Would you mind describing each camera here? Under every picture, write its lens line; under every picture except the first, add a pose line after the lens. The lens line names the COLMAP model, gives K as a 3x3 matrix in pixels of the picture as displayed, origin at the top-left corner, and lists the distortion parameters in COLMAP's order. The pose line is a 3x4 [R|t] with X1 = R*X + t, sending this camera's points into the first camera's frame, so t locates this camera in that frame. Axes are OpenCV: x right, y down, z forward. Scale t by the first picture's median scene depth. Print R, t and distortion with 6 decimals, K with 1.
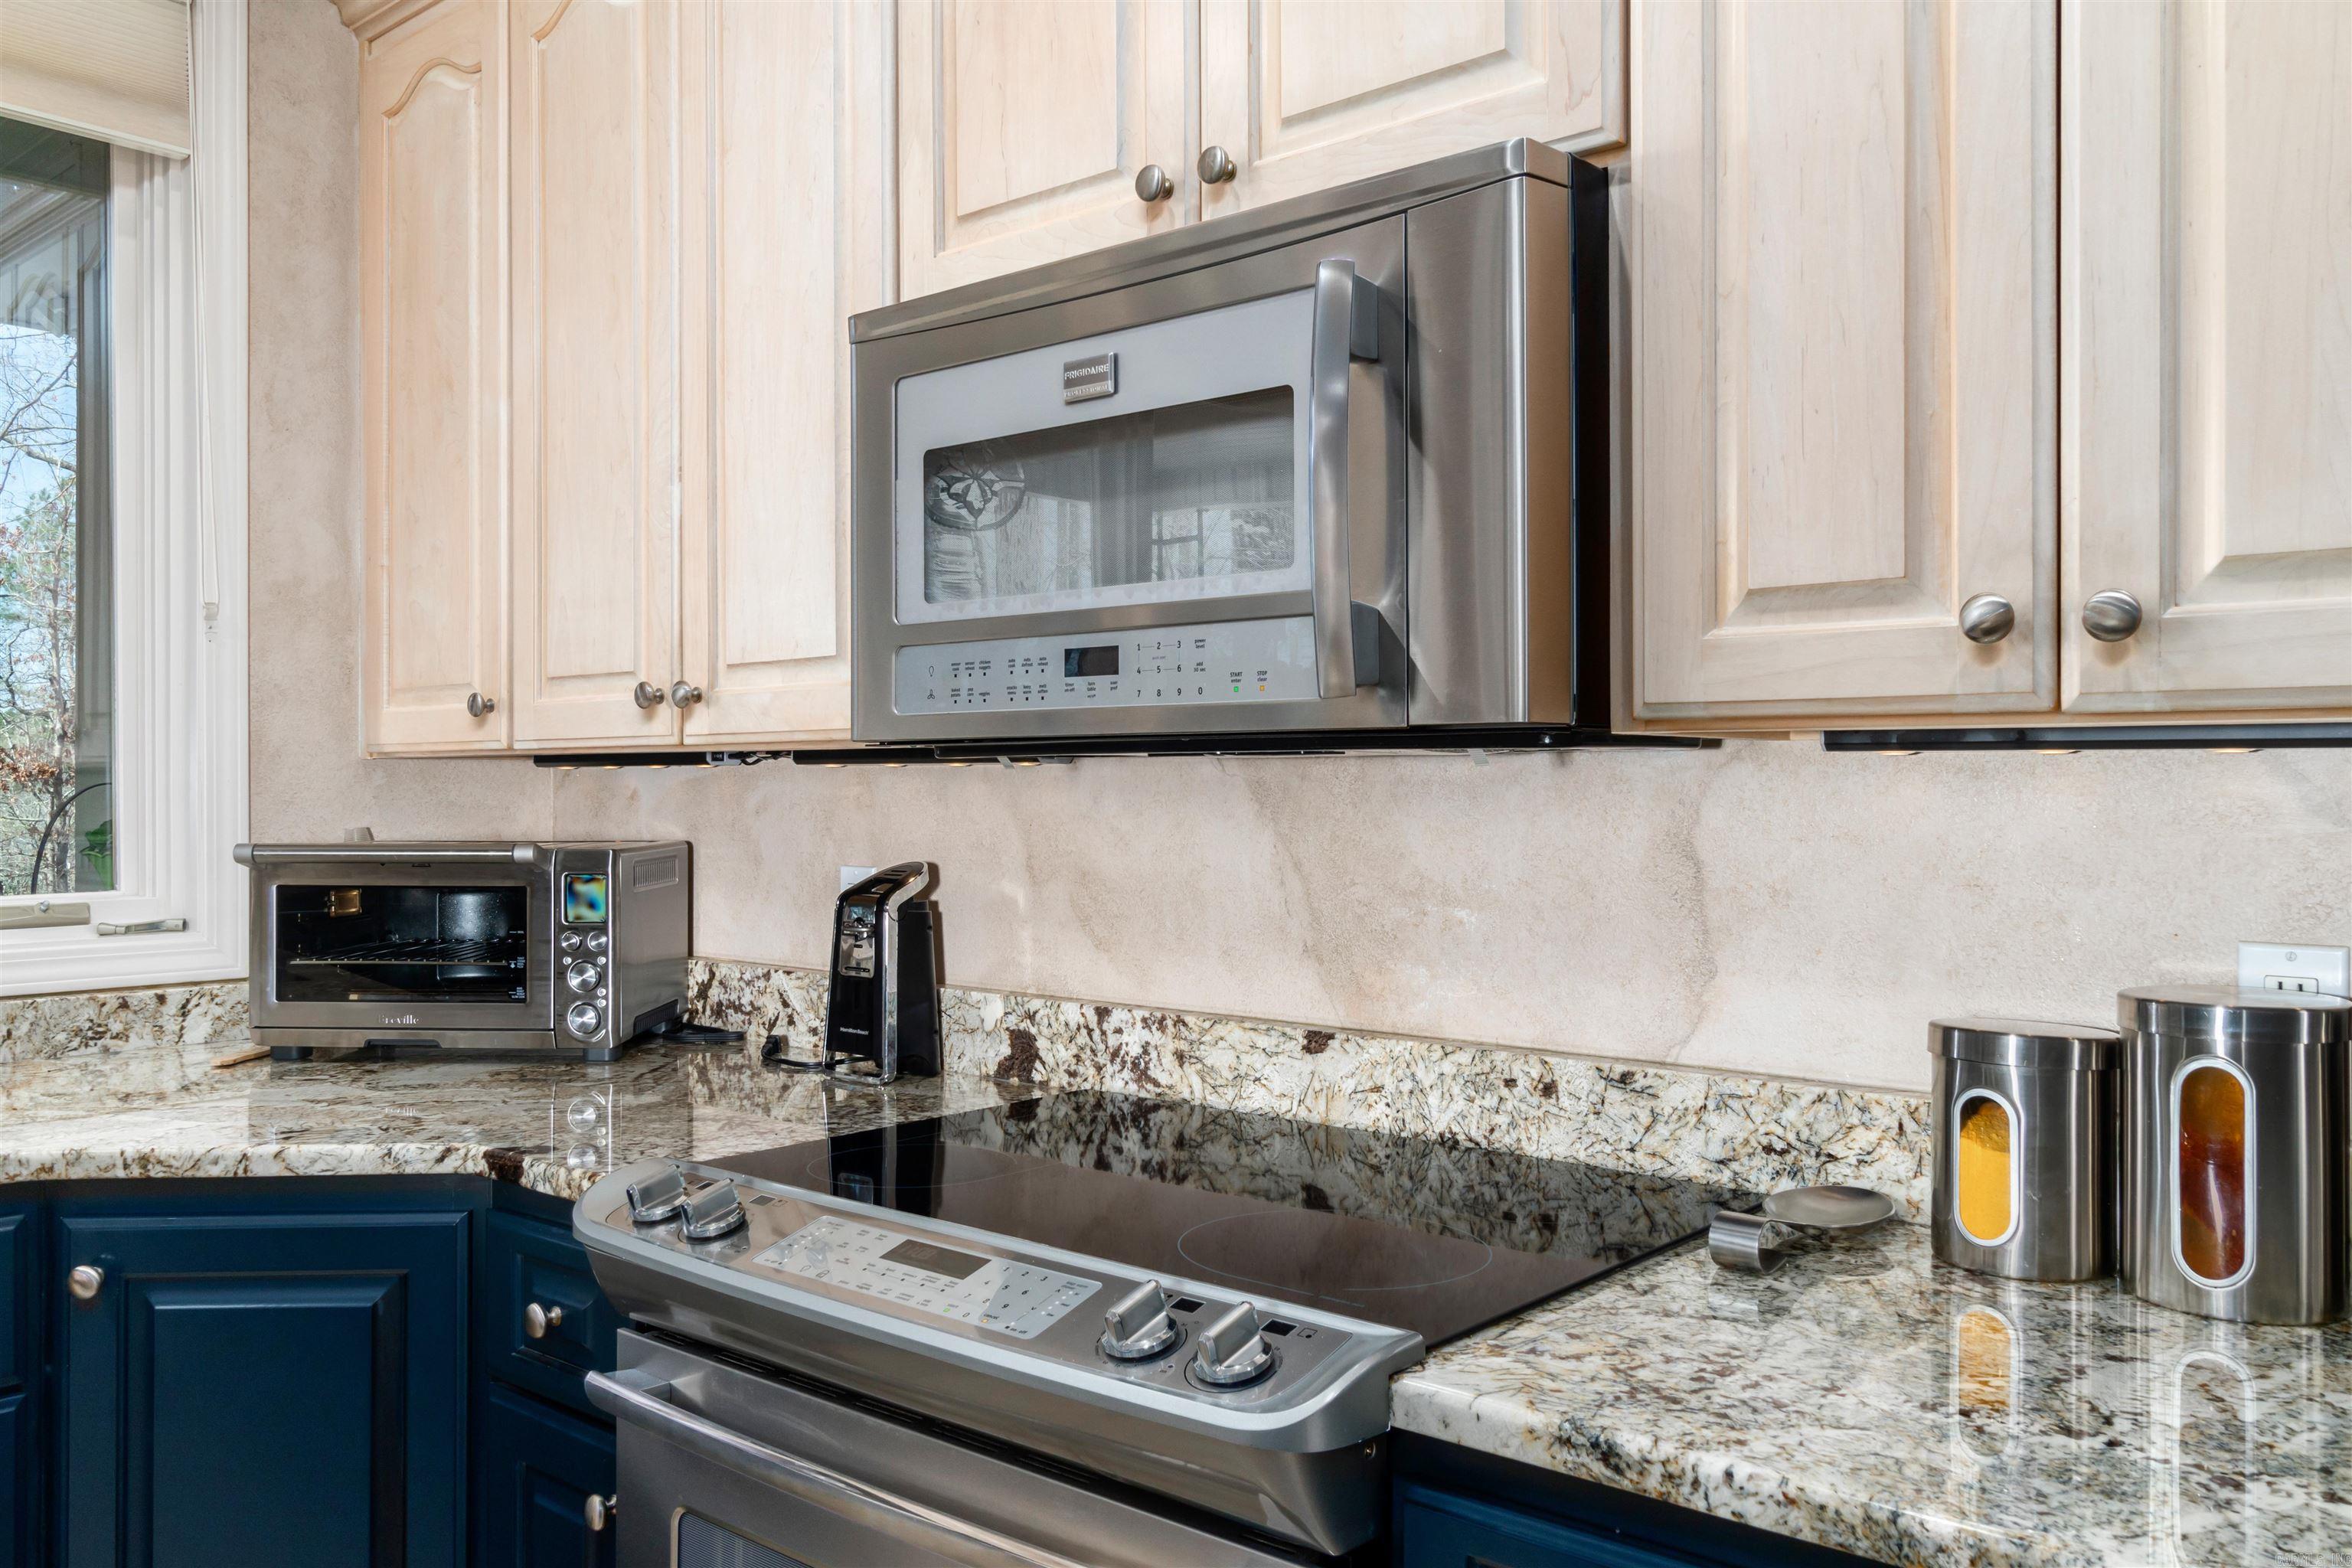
lens RADIAL K [[1793.7, 0, 1176.0], [0, 1793.7, 784.0], [0, 0, 1]] dist [-0.003362, -0.000857]
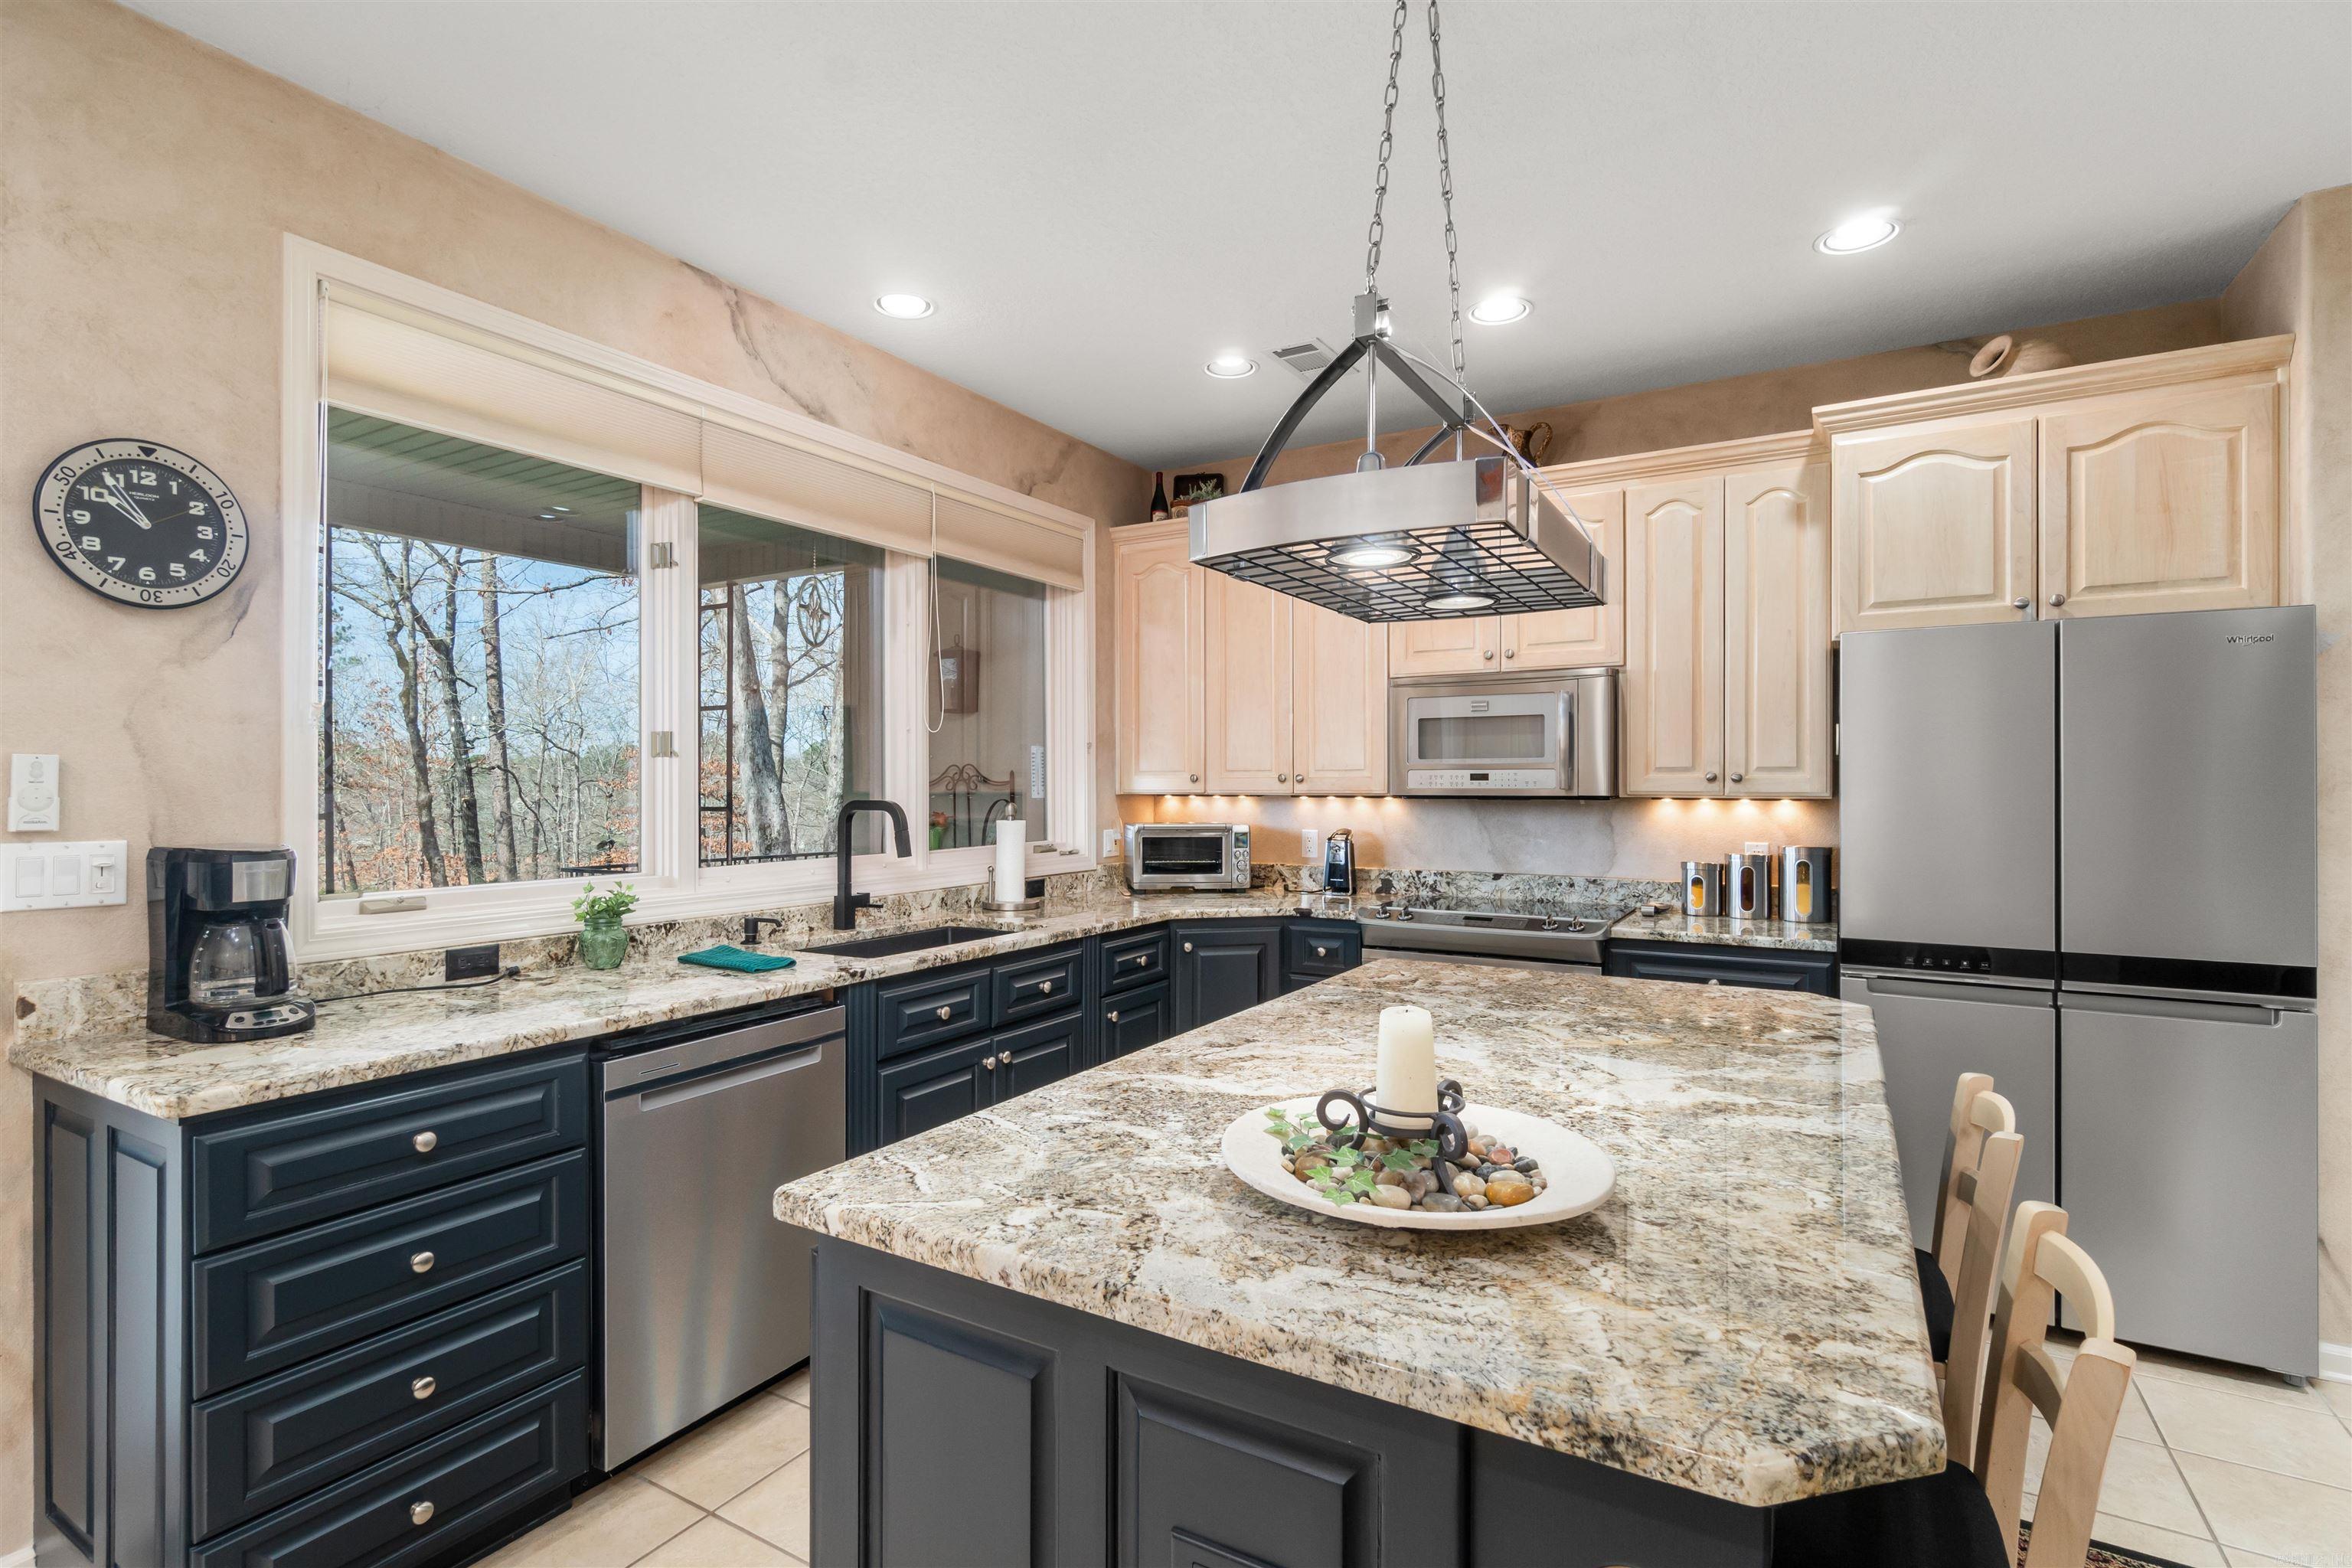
lens RADIAL K [[1108.5, 0, 1176.0], [0, 1108.5, 784.0], [0, 0, 1]] dist [-0.001133, -0.000017]
pose [[0.984016, 0.001390, 0.178074, -1.132247], [-0.000945, 0.999996, -0.002580, -0.044498], [-0.178077, 0.002370, 0.984014, -1.285303]]
